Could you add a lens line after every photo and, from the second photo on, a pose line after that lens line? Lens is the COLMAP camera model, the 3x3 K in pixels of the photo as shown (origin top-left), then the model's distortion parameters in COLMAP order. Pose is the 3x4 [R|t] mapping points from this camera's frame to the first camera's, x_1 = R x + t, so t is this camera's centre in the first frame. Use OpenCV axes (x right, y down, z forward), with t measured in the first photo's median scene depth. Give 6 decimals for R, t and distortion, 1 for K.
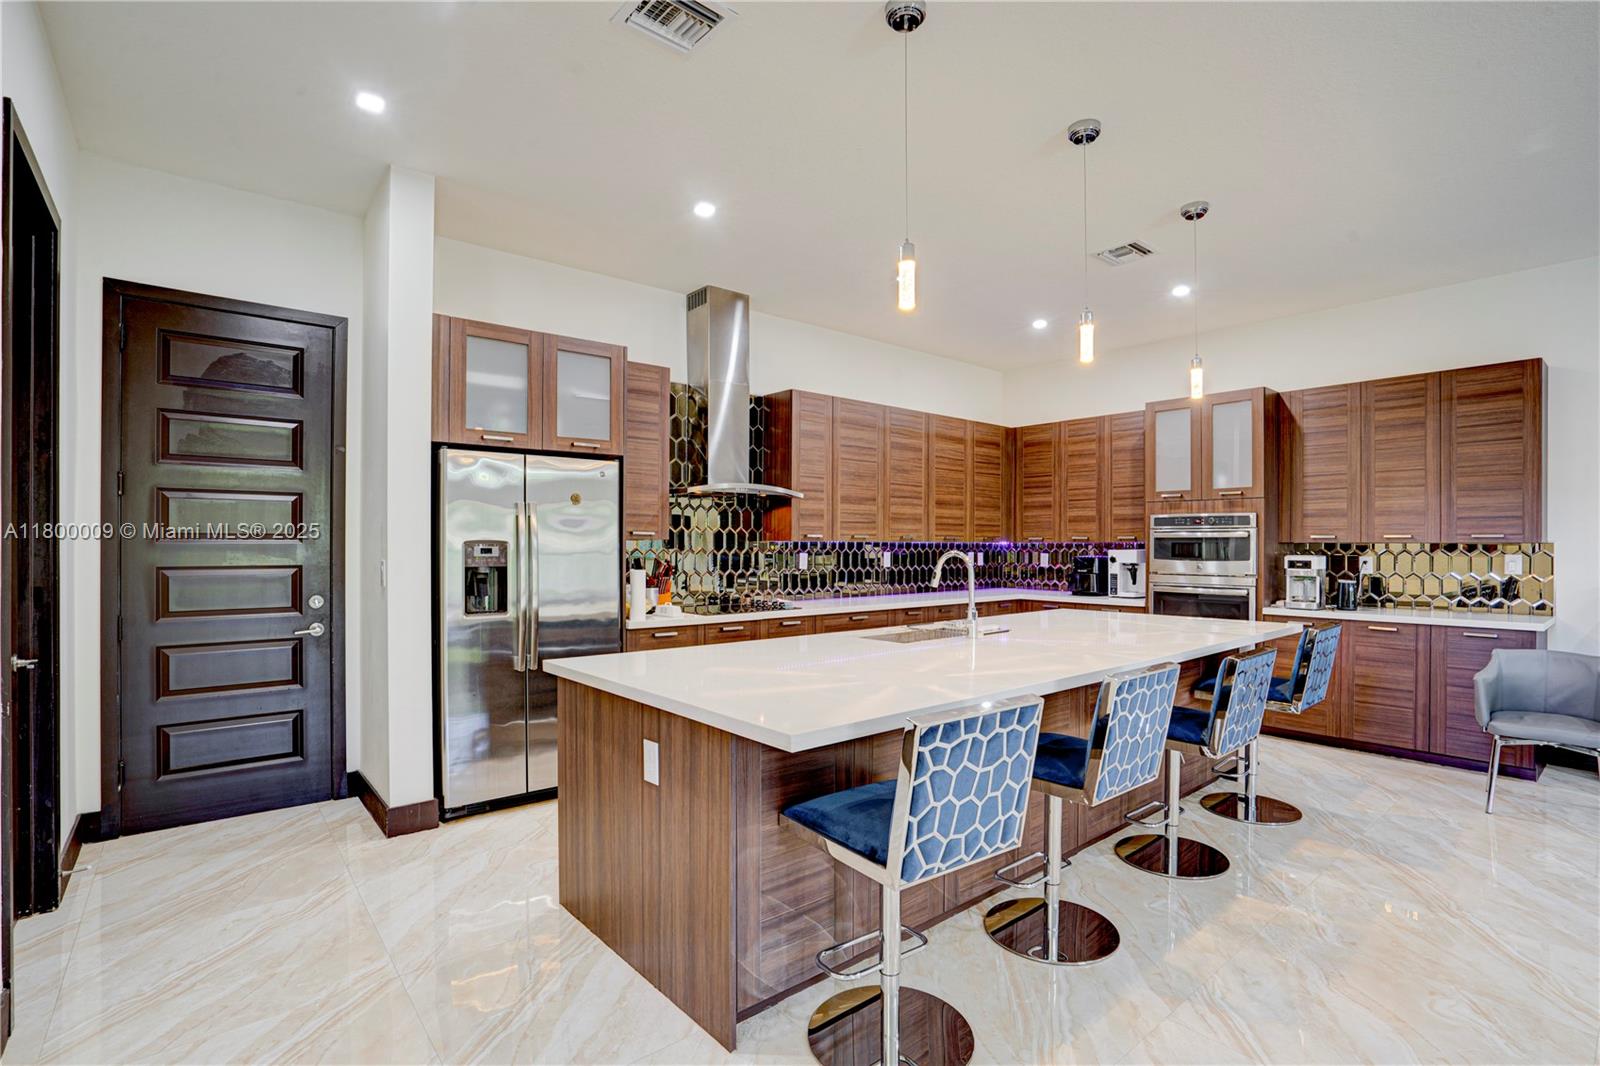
lens RADIAL K [[757.3, 0, 803.0], [0, 757.3, 545.8], [0, 0, 1]] dist [-0.058913, 0.023333]
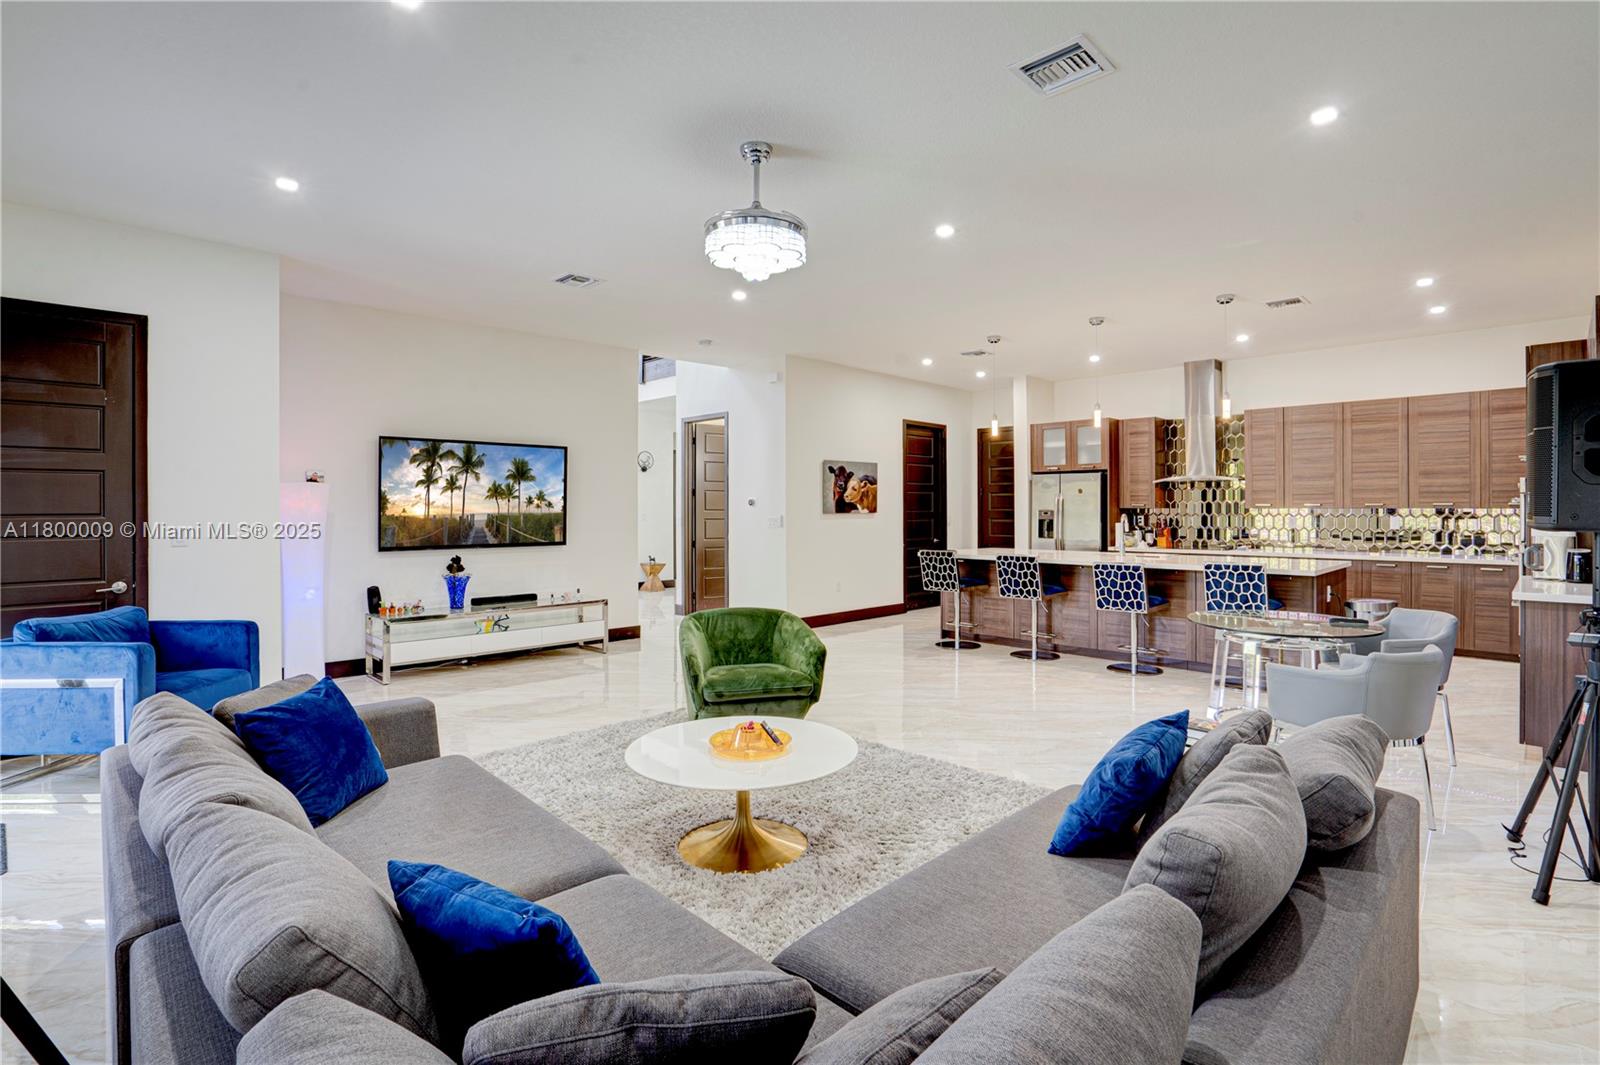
lens RADIAL K [[761.0, 0, 855.1], [0, 761.0, 508.6], [0, 0, 1]] dist [-0.001239, 0.000165]
pose [[0.135185, -0.004028, -0.990812, 1.524076], [-0.000976, 0.999991, -0.004198, 0.001626], [0.990820, 0.001534, 0.135180, -0.002558]]
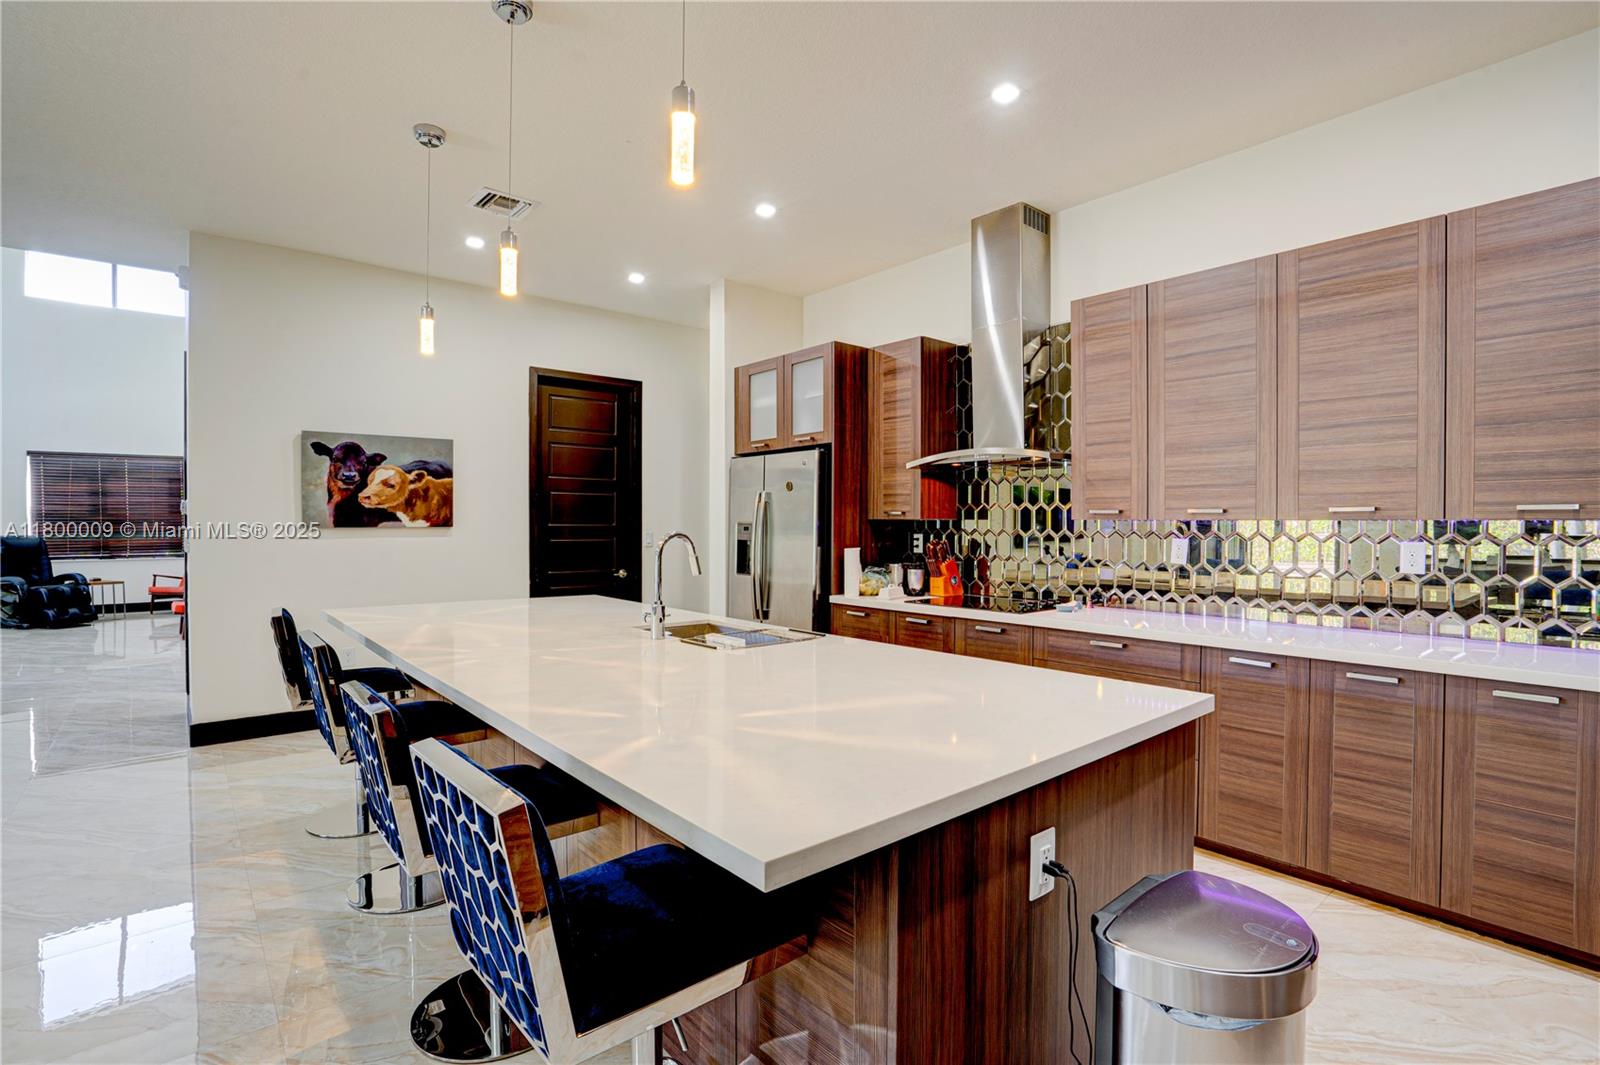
lens RADIAL K [[768.7, 0, 806.2], [0, 768.7, 532.0], [0, 0, 1]] dist [-0.056567, 0.027228]
pose [[0.004261, 0.010060, -0.999940, 0.734113], [-0.004097, 0.999941, 0.010043, -0.001431], [0.999983, 0.004054, 0.004302, 0.807234]]
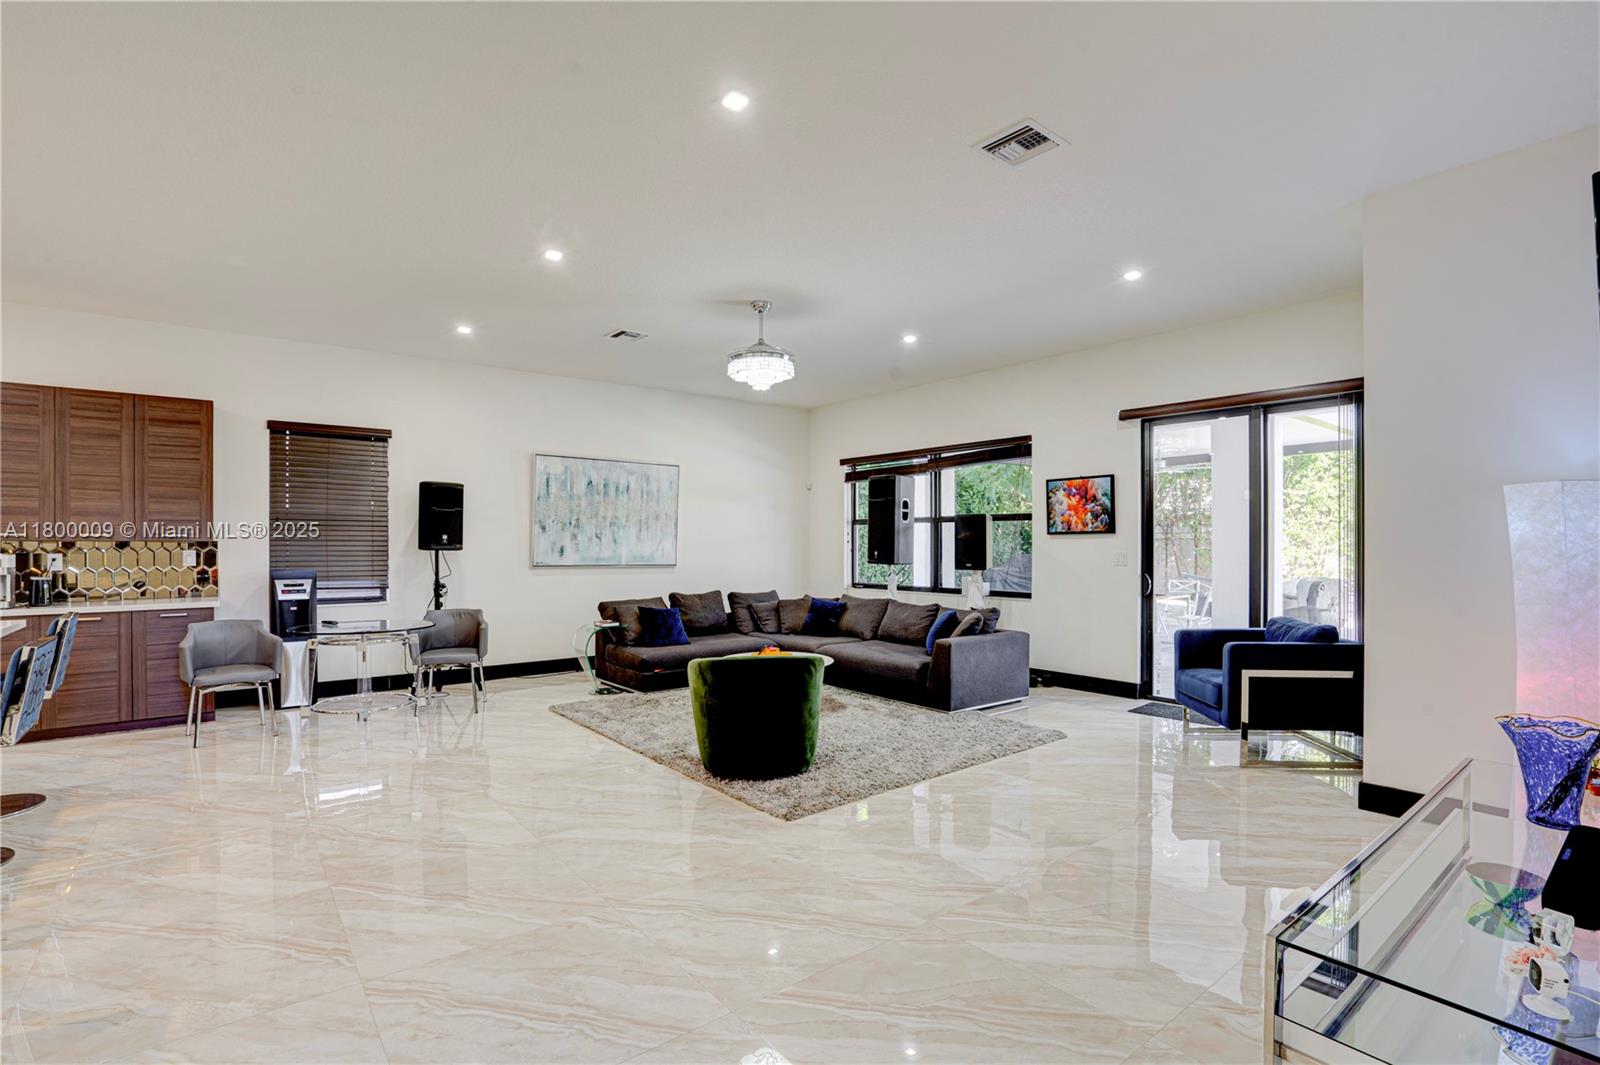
lens RADIAL K [[757.3, 0, 803.0], [0, 757.3, 545.3], [0, 0, 1]] dist [-0.058913, 0.023333]
pose [[0.024446, -0.001672, 0.999700, -0.248852], [0.005137, 0.999986, 0.001547, 0.006236], [-0.999688, 0.005097, 0.024454, -0.084760]]
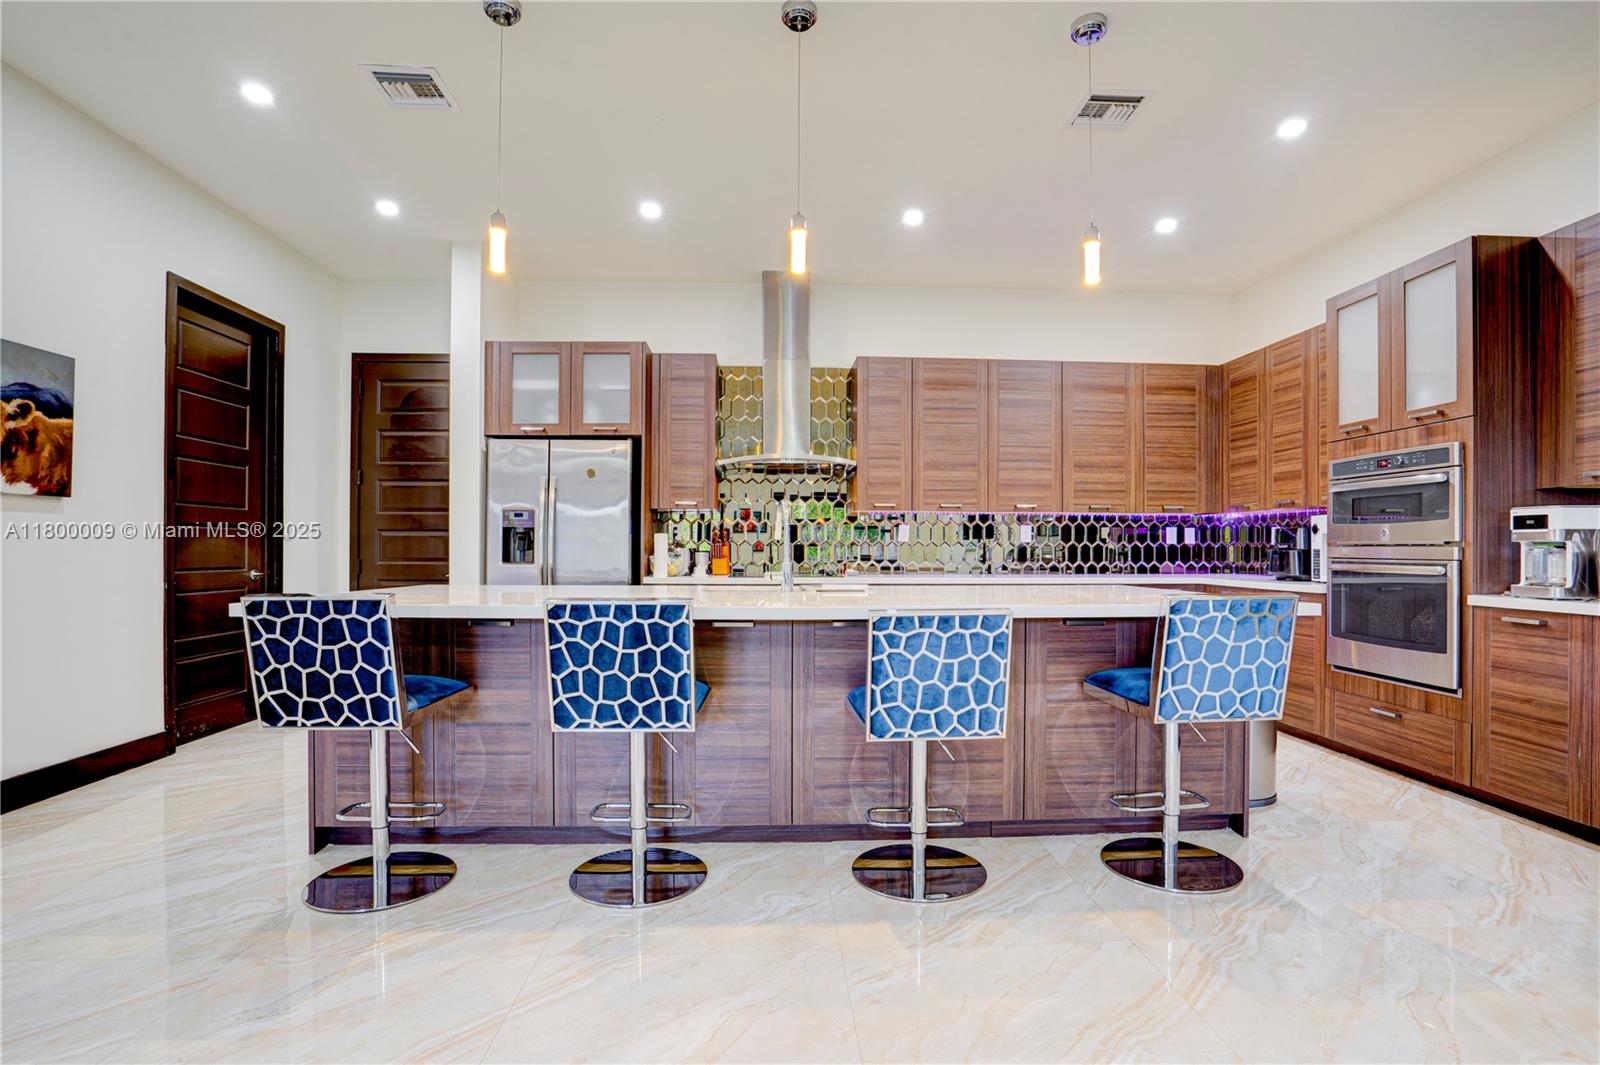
lens RADIAL K [[757.3, 0, 803.0], [0, 757.3, 545.3], [0, 0, 1]] dist [-0.058913, 0.023333]
pose [[0.795633, -0.002172, -0.605775, 0.562914], [-0.002899, 0.999968, -0.007393, 0.050114], [0.605772, 0.007639, 0.795602, 0.186002]]
